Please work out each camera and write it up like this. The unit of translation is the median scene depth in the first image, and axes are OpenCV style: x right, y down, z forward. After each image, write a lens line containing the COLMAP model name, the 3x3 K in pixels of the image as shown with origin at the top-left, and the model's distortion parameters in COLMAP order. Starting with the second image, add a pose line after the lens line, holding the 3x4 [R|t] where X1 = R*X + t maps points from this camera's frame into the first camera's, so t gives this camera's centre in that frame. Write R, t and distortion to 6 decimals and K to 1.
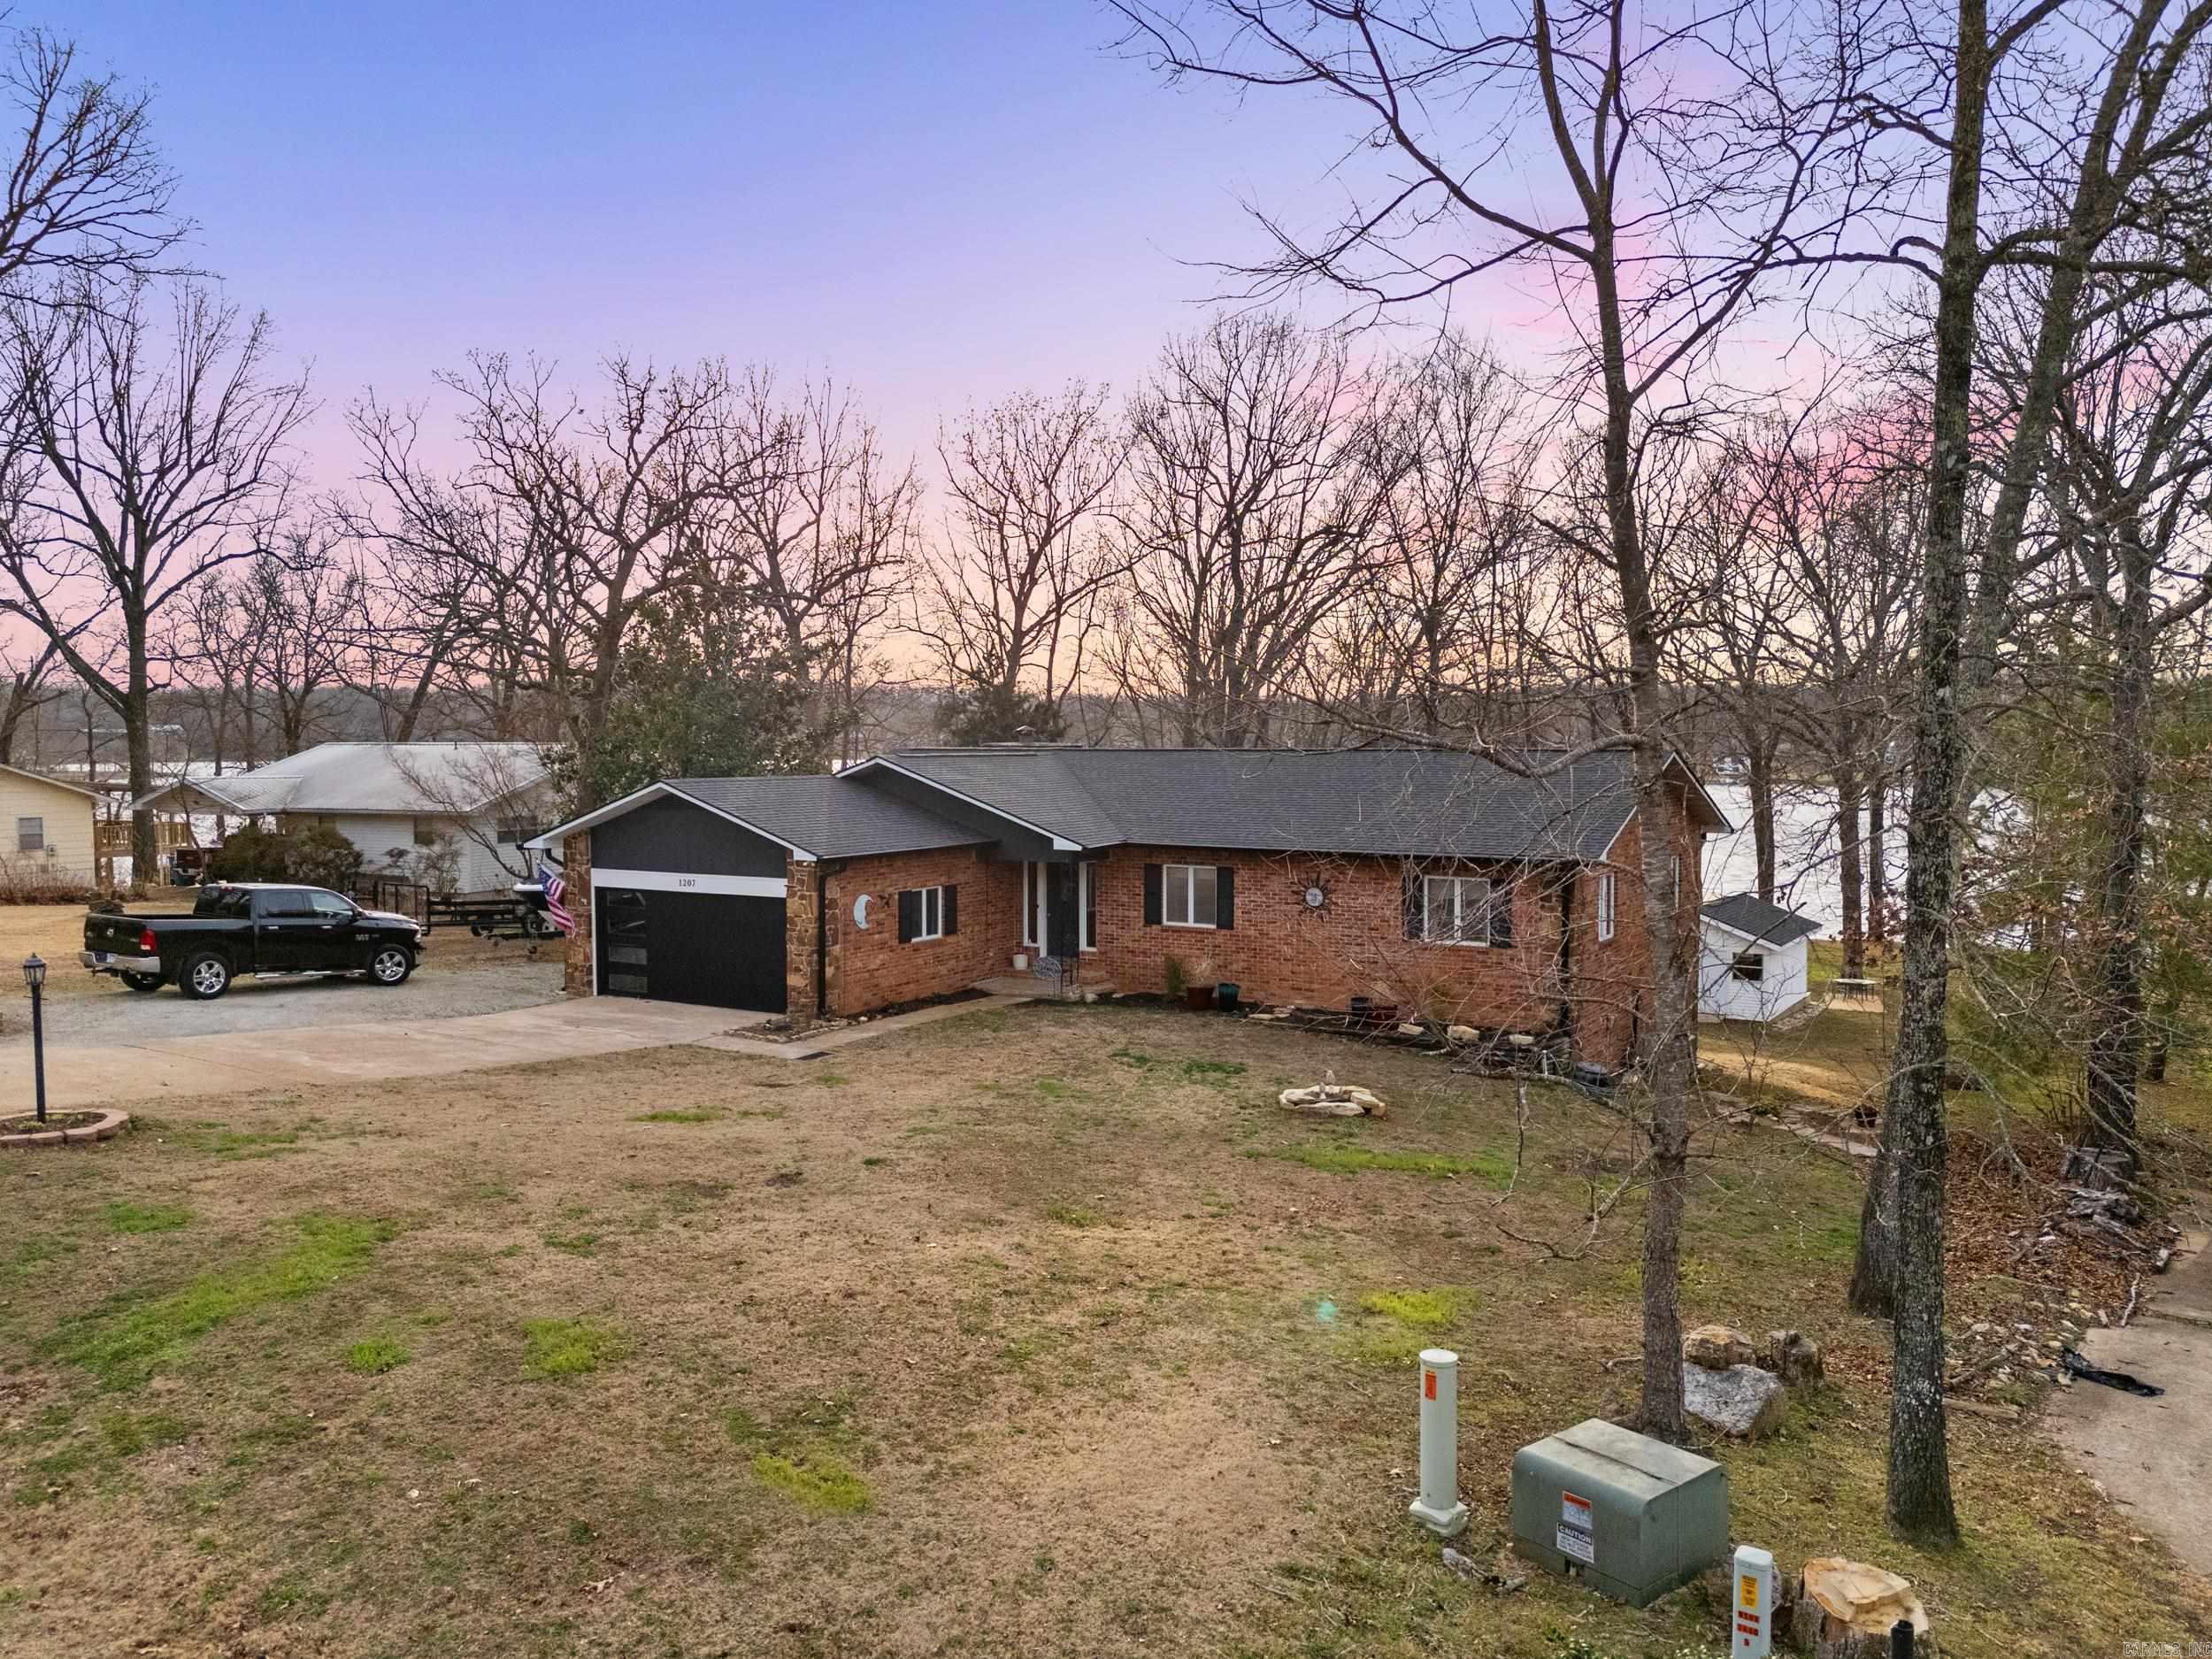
lens RADIAL K [[1674.5, 0, 1103.0], [0, 1674.5, 892.6], [0, 0, 1]] dist [0.049648, -0.029725]
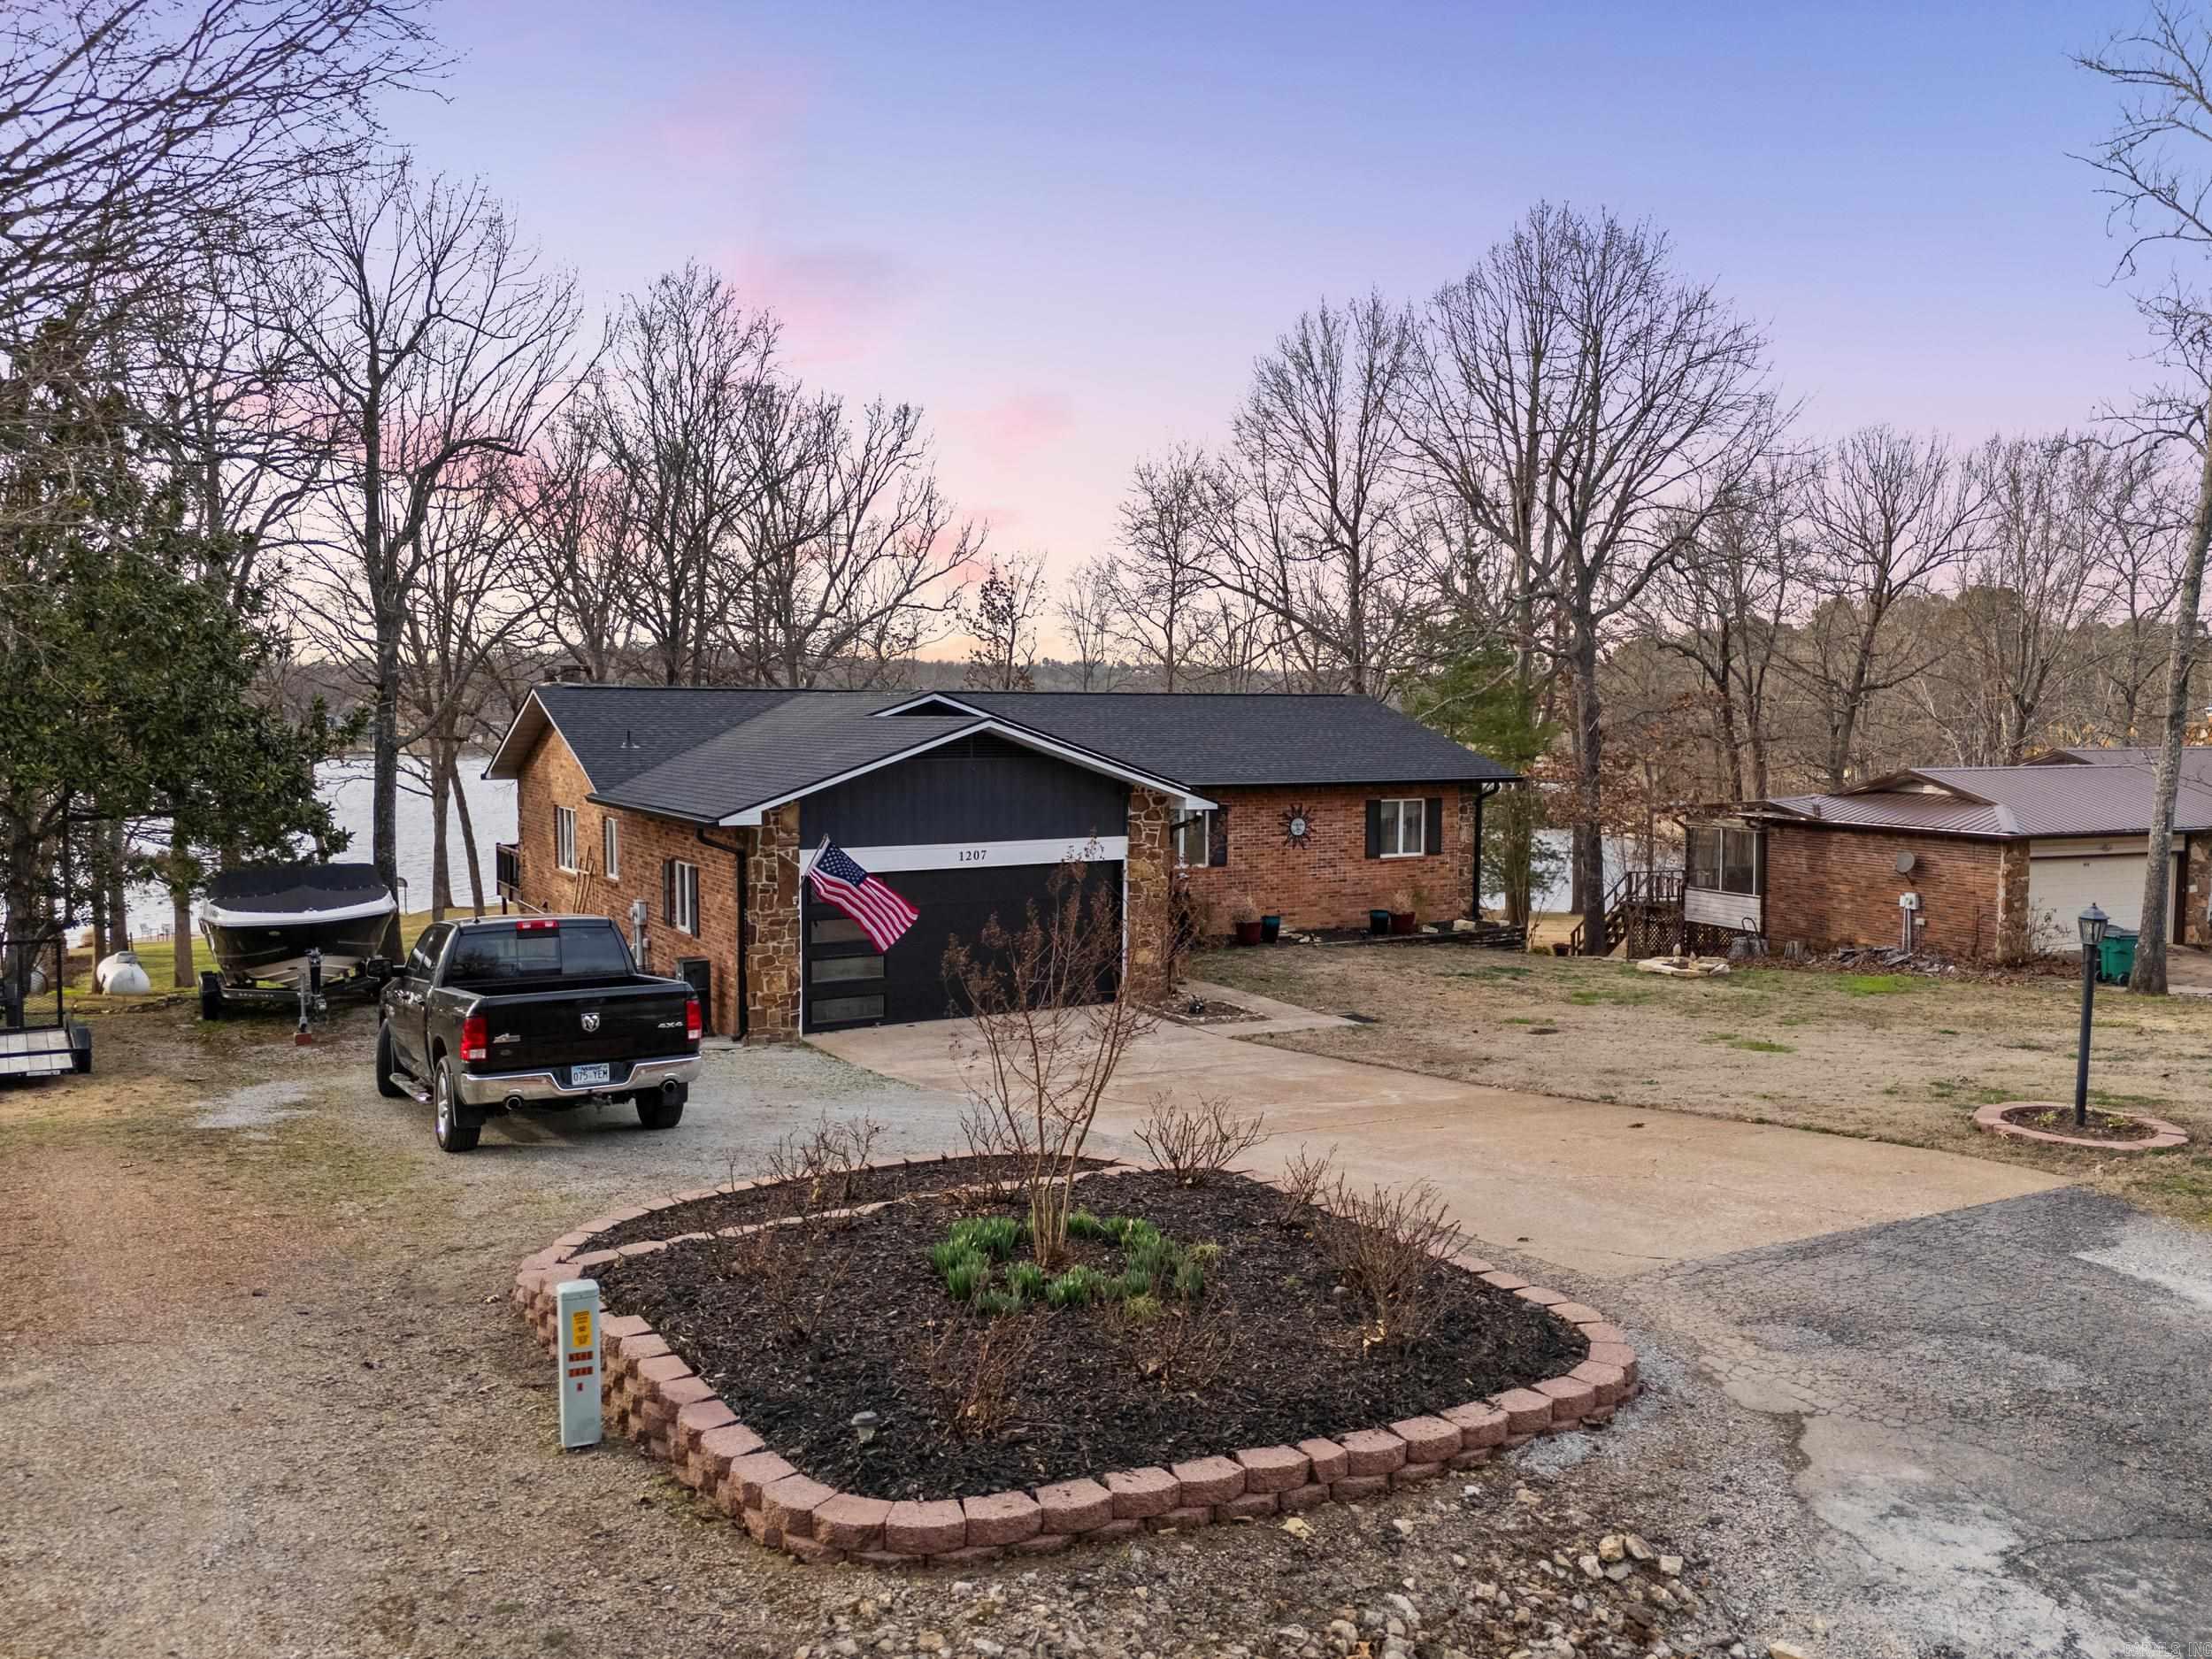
lens RADIAL K [[1674.5, 0, 1103.0], [0, 1674.5, 892.6], [0, 0, 1]] dist [0.049648, -0.029725]
pose [[0.479038, -0.091258, 0.873038, -0.863947], [0.079691, 0.994995, 0.060280, -0.029580], [-0.874169, 0.040697, 0.483913, 0.580459]]
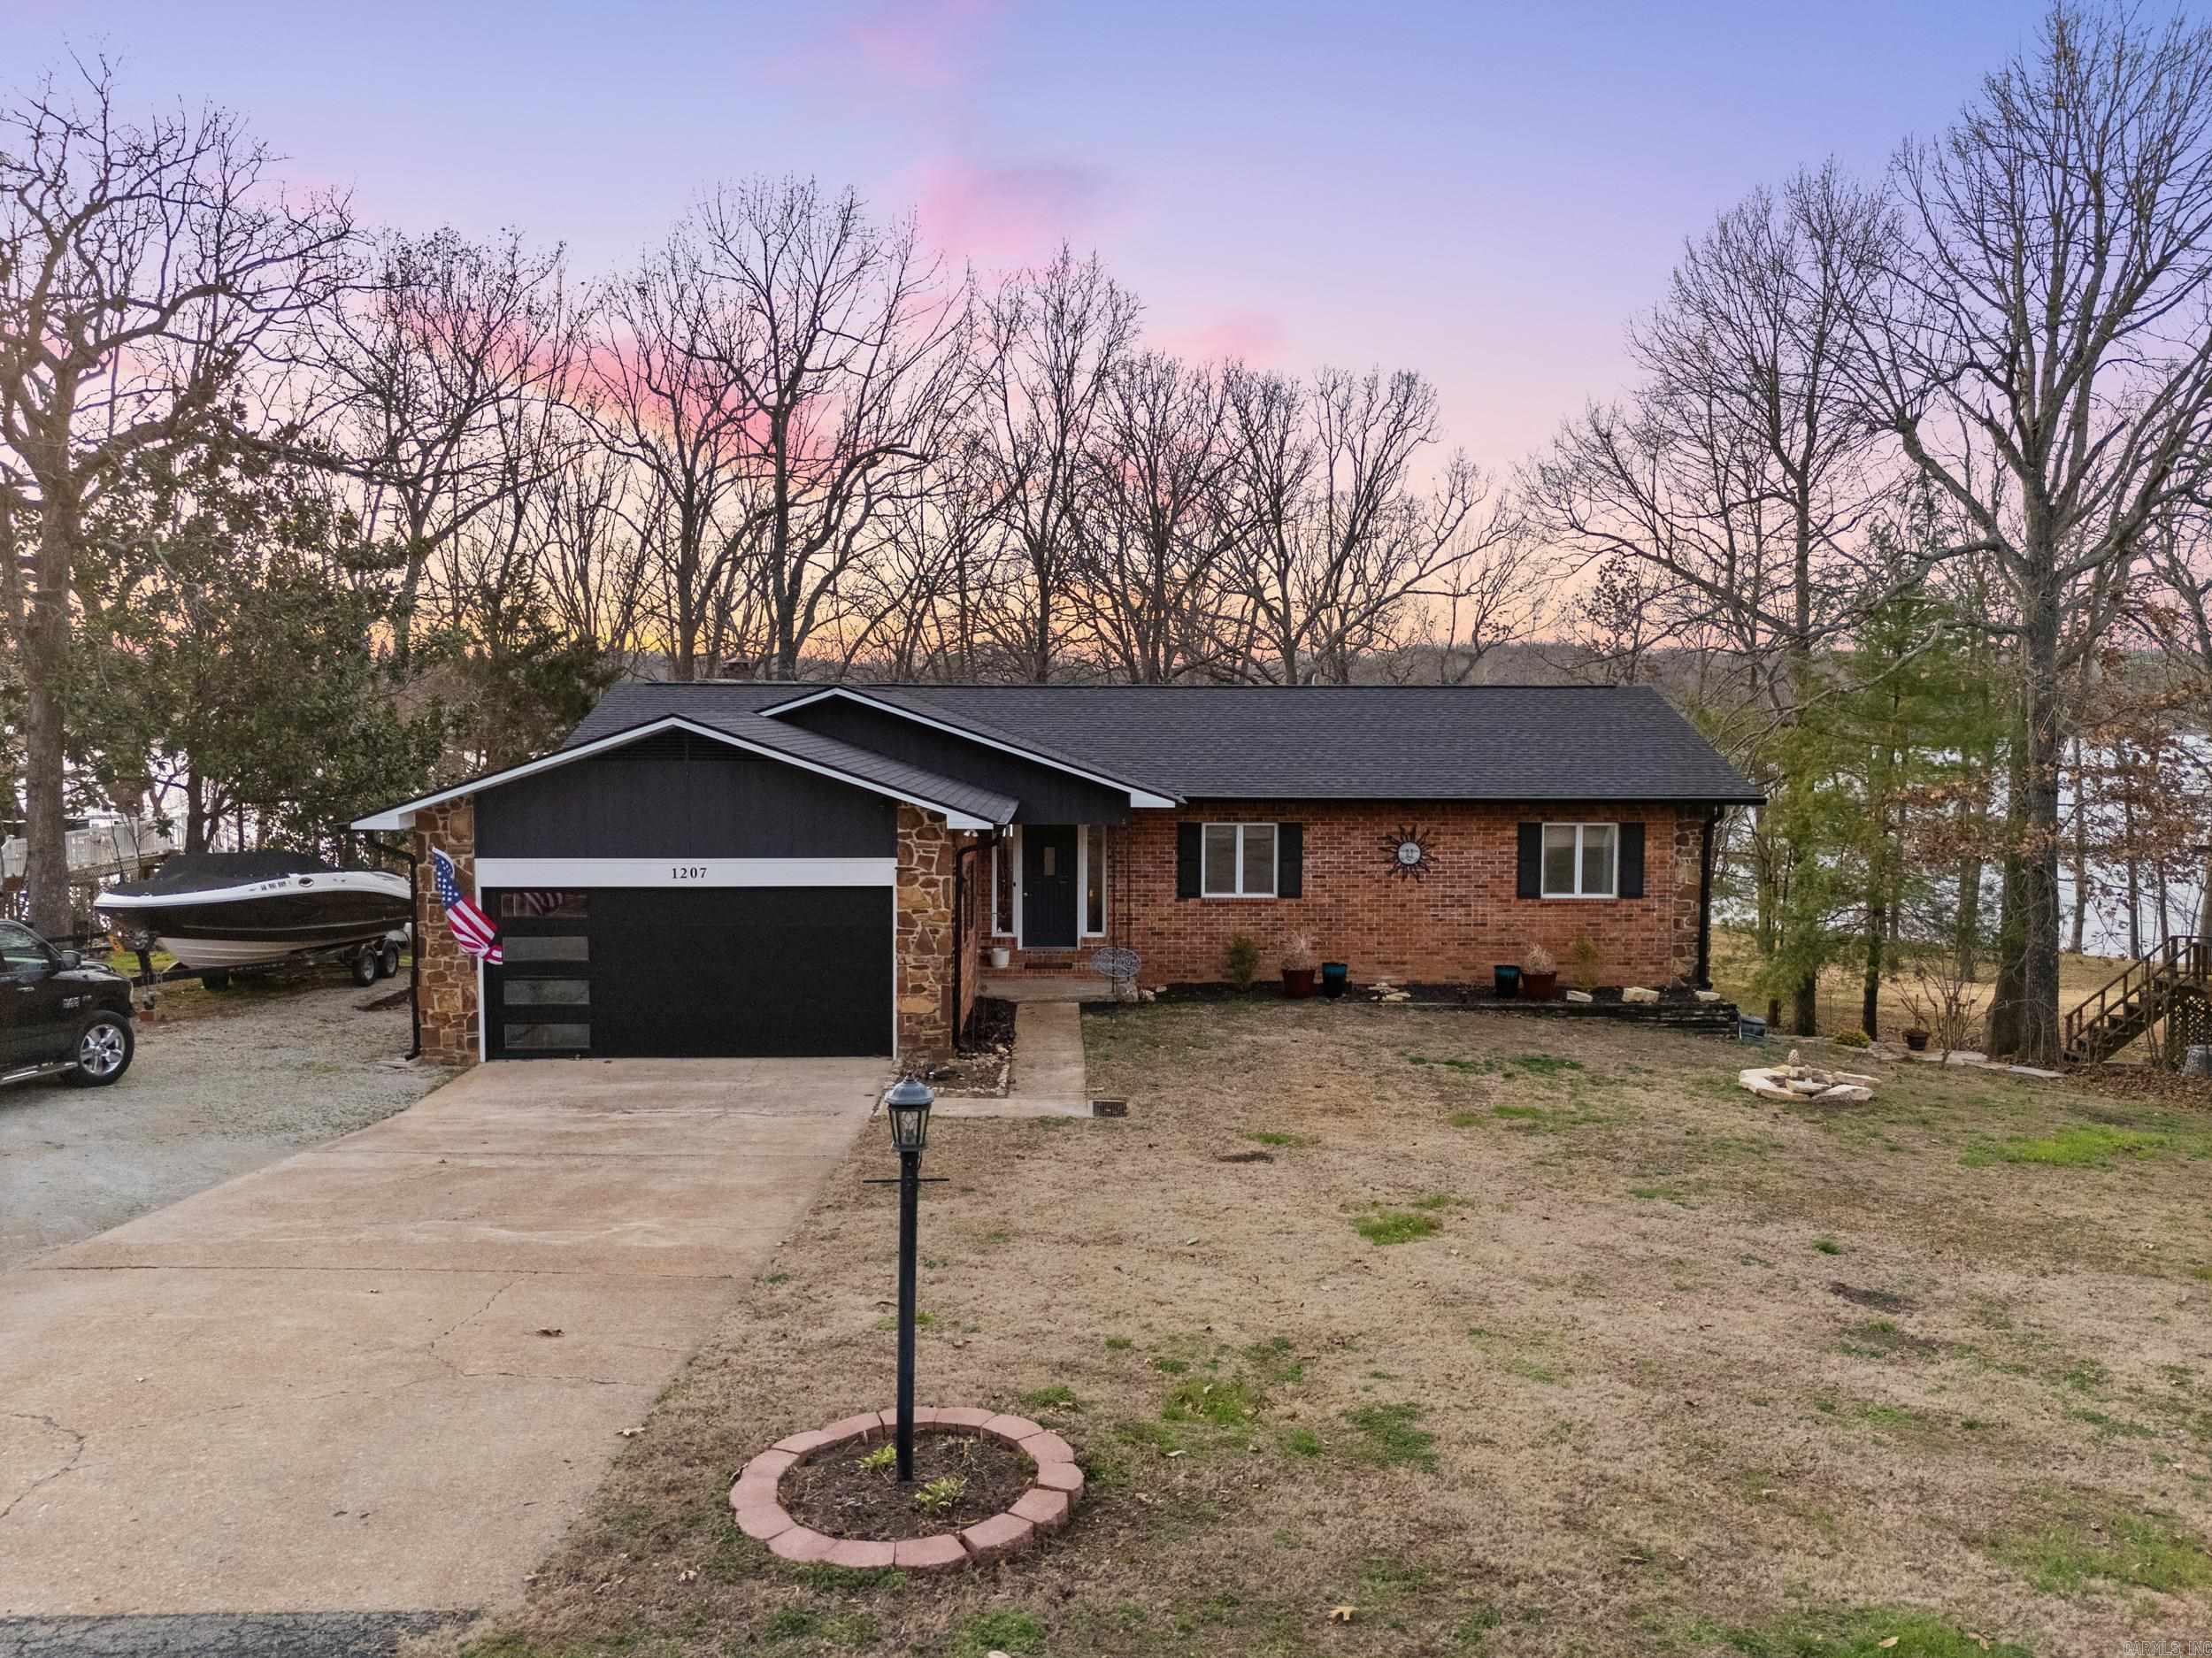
lens RADIAL K [[1674.5, 0, 1103.0], [0, 1674.5, 892.1], [0, 0, 1]] dist [0.049648, -0.029725]
pose [[0.839756, -0.055469, 0.540123, -0.459194], [0.046864, 0.998460, 0.029676, -0.010109], [-0.540938, 0.000392, 0.841062, 0.360773]]
